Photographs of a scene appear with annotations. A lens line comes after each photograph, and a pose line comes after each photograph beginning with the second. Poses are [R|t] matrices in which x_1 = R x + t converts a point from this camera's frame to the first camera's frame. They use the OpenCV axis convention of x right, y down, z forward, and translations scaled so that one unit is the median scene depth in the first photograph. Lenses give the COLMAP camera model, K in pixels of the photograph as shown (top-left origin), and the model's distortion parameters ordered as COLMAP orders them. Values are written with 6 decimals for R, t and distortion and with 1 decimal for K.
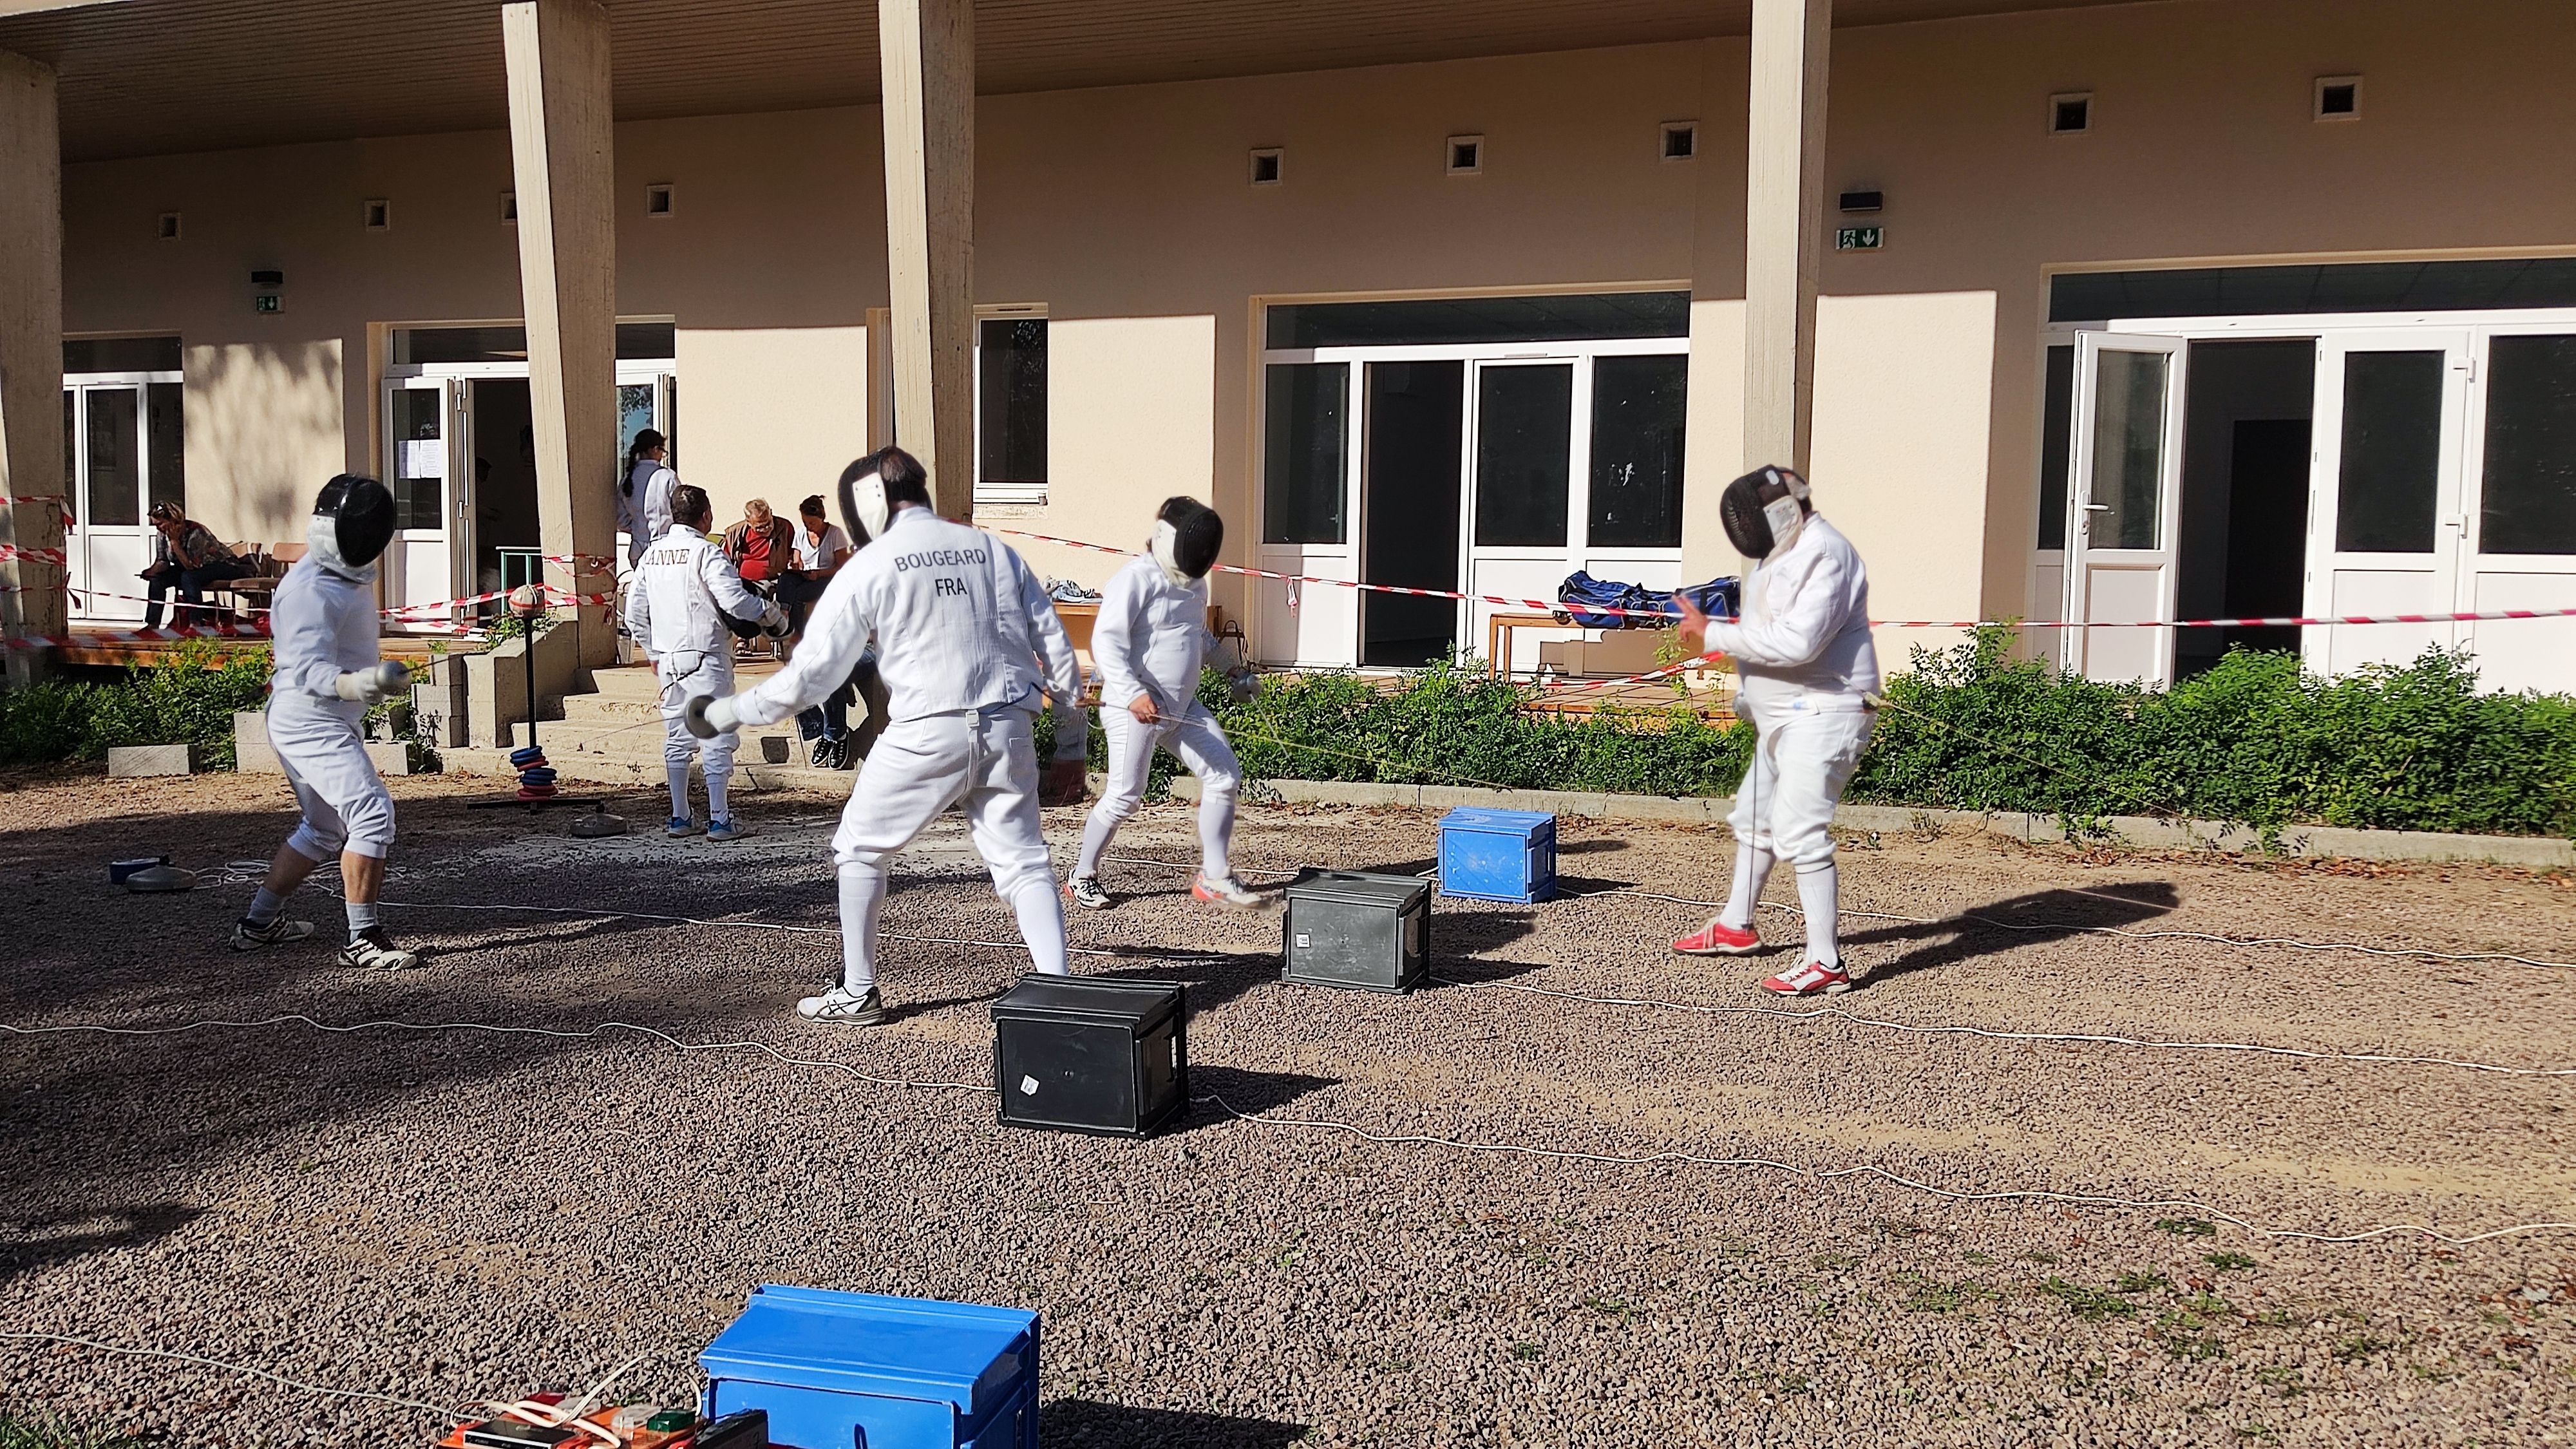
lens RADIAL K [[2147.9, 0, 1284.3], [0, 2147.9, 717.6], [0, 0, 1]] dist [0.108597, -0.177383]
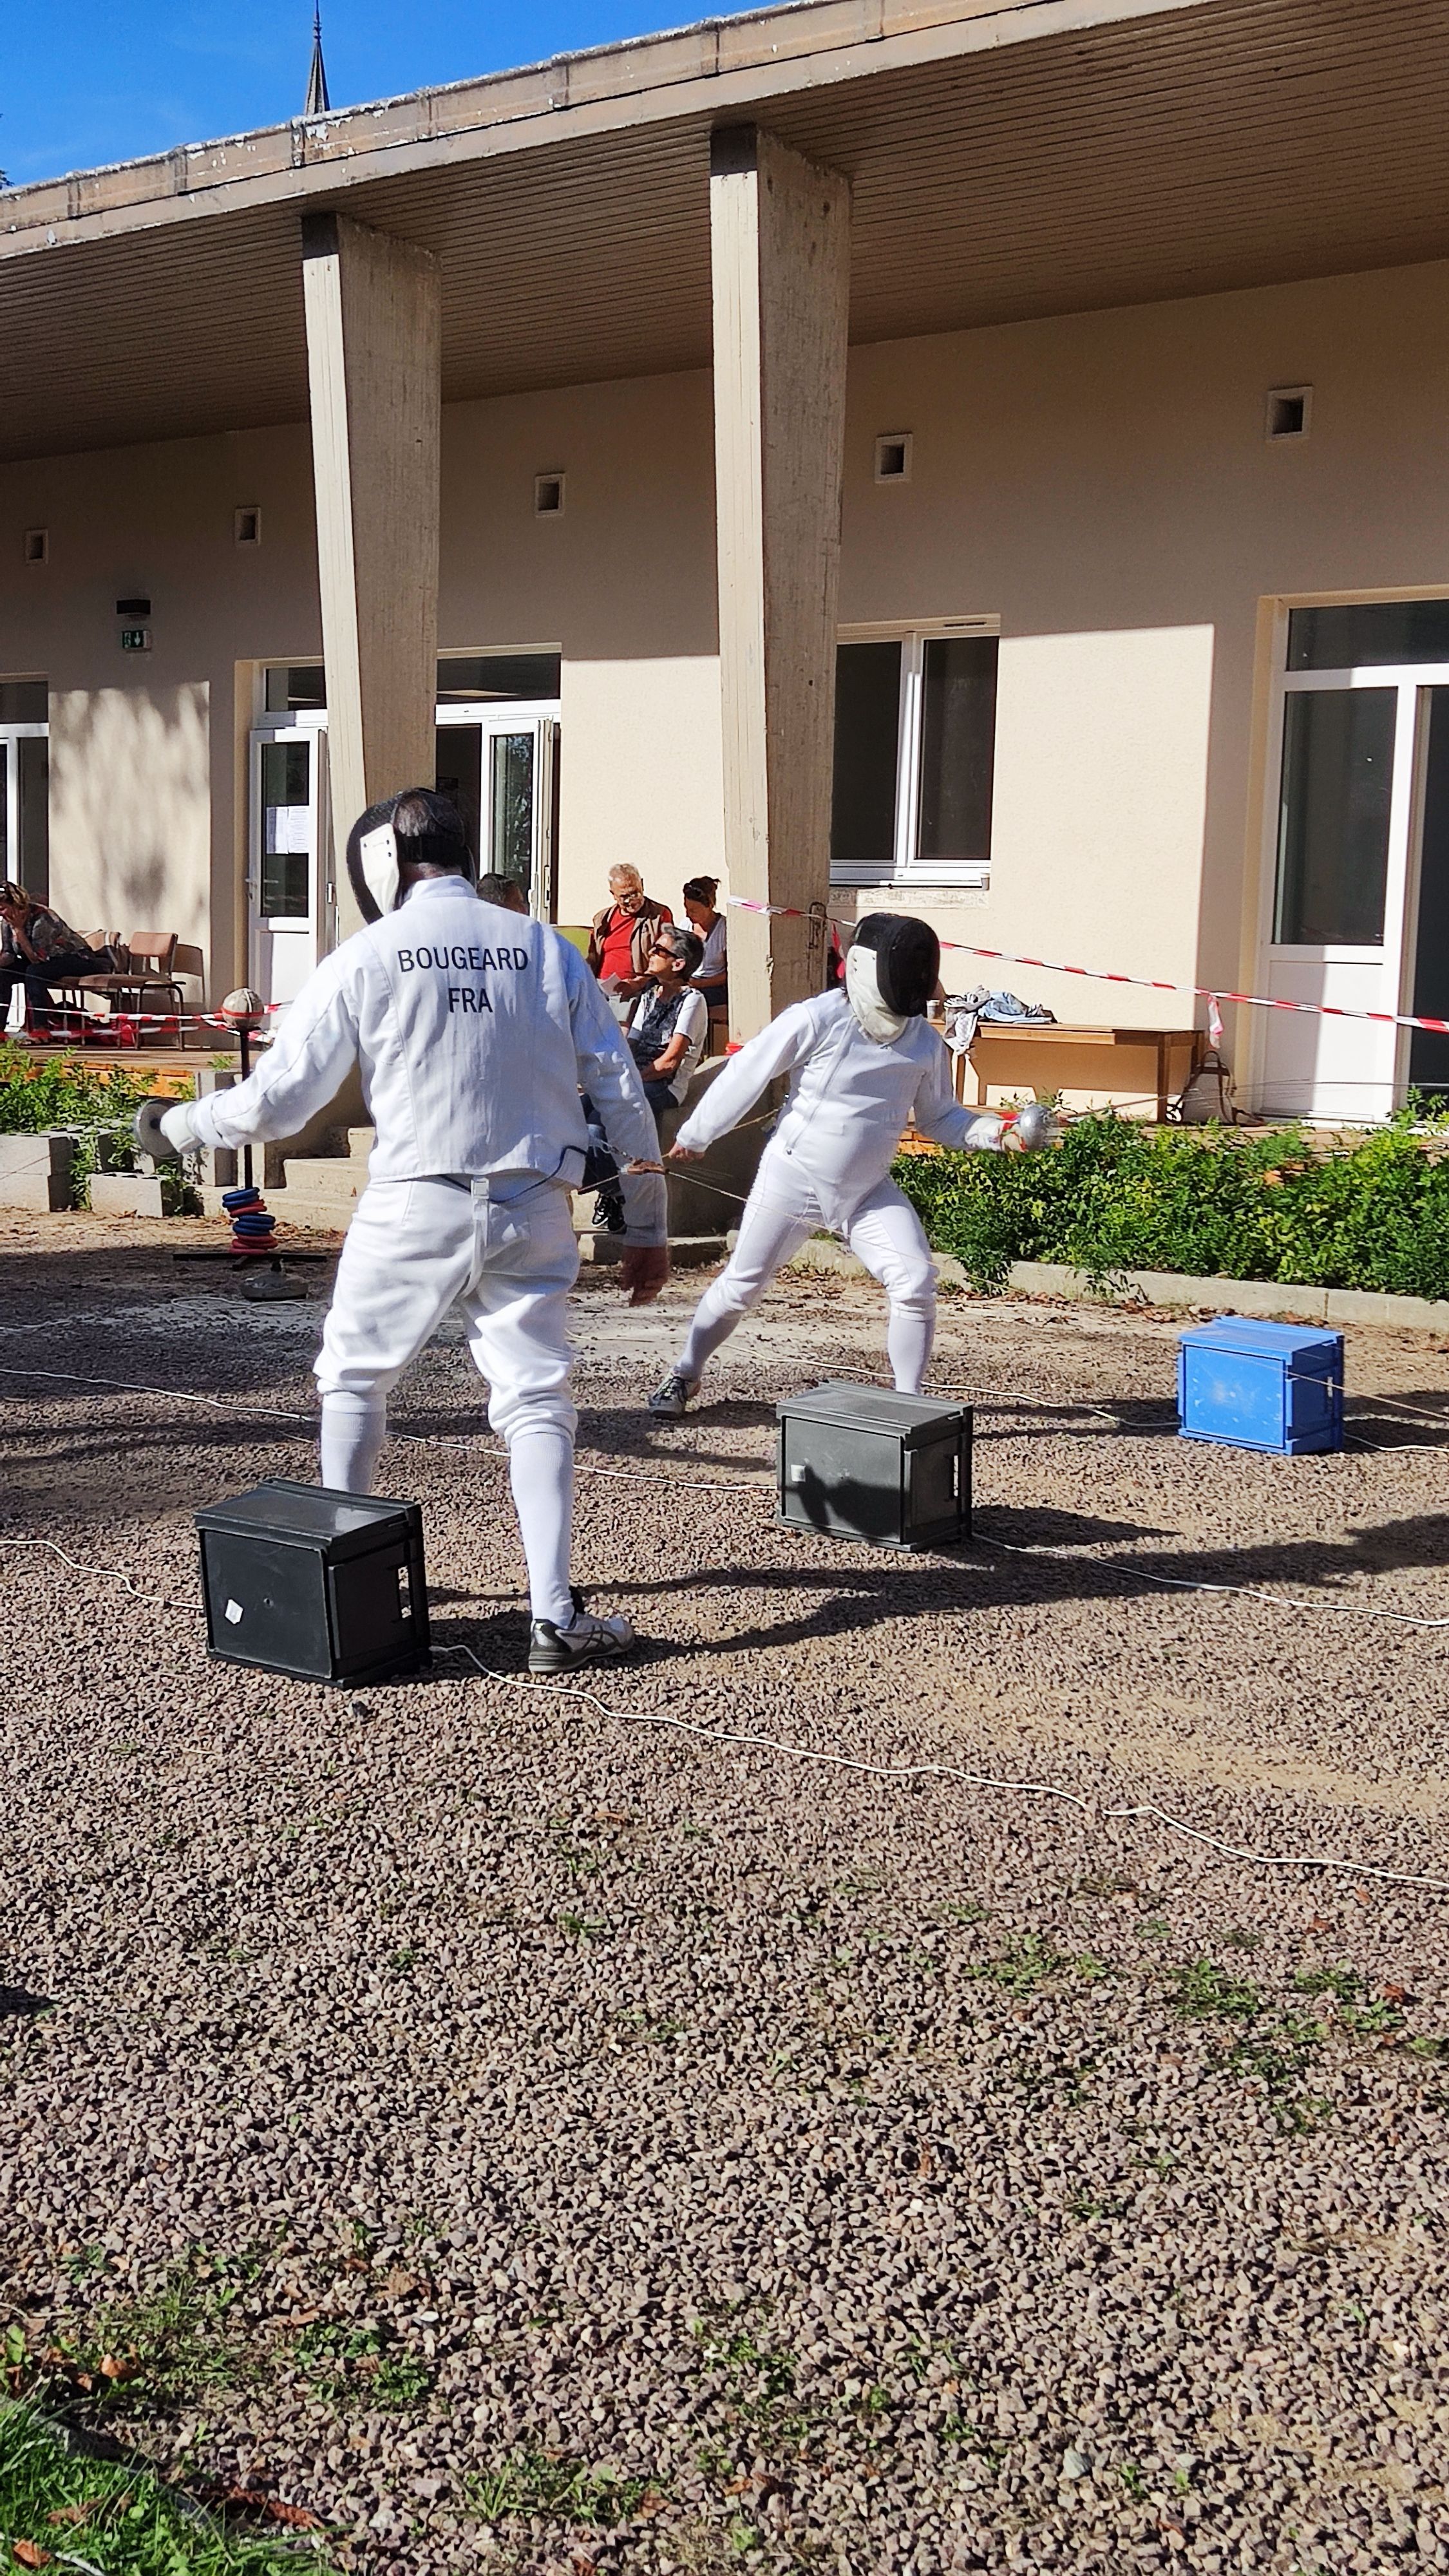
lens RADIAL K [[3003.9, 0, 718.2], [0, 3003.9, 1249.9], [0, 0, 1]] dist [0.077486, -0.024203]
pose [[0.943472, 0.045250, -0.328350, 0.178906], [-0.037664, 0.998857, 0.029430, -0.002796], [0.329306, -0.015400, 0.944098, -0.006302]]
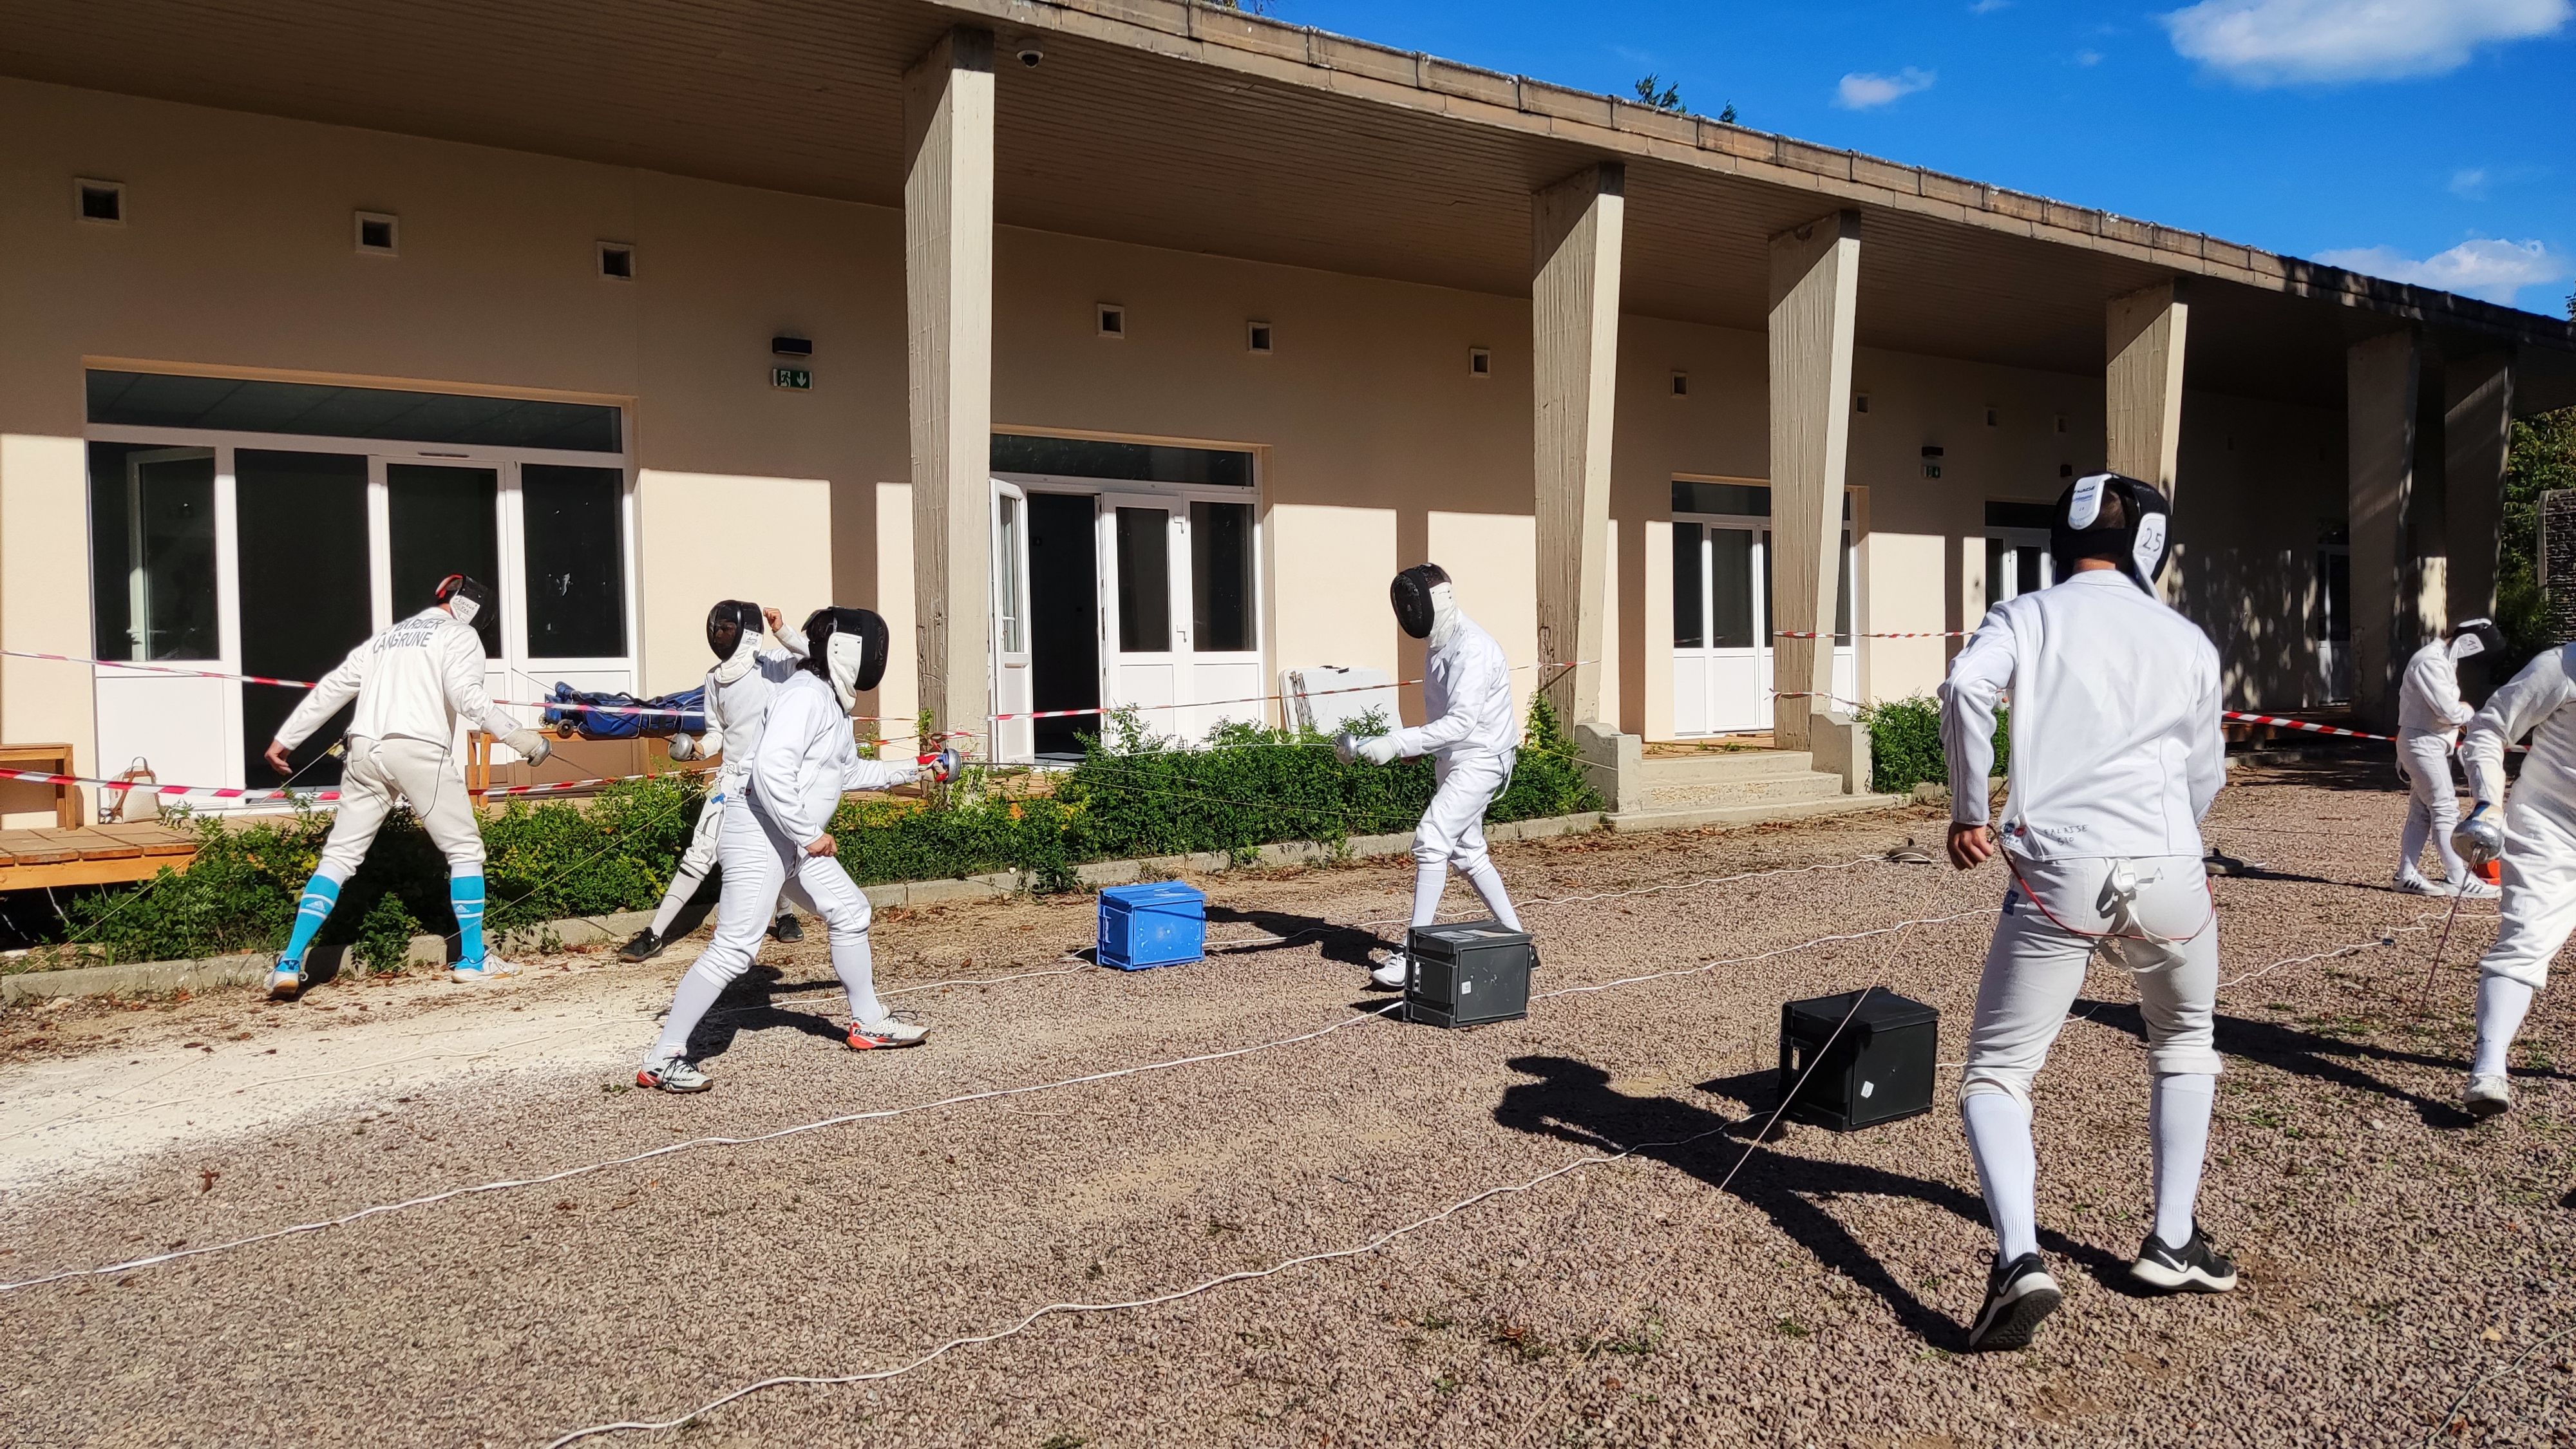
lens RADIAL K [[1921.3, 0, 1287.1], [0, 1921.3, 704.7], [0, 0, 1]] dist [0.097216, -0.149693]
pose [[0.497450, -0.038774, 0.866626, -0.496646], [0.088834, 0.996026, -0.006427, -0.025526], [-0.862932, 0.080183, 0.498917, 0.306926]]
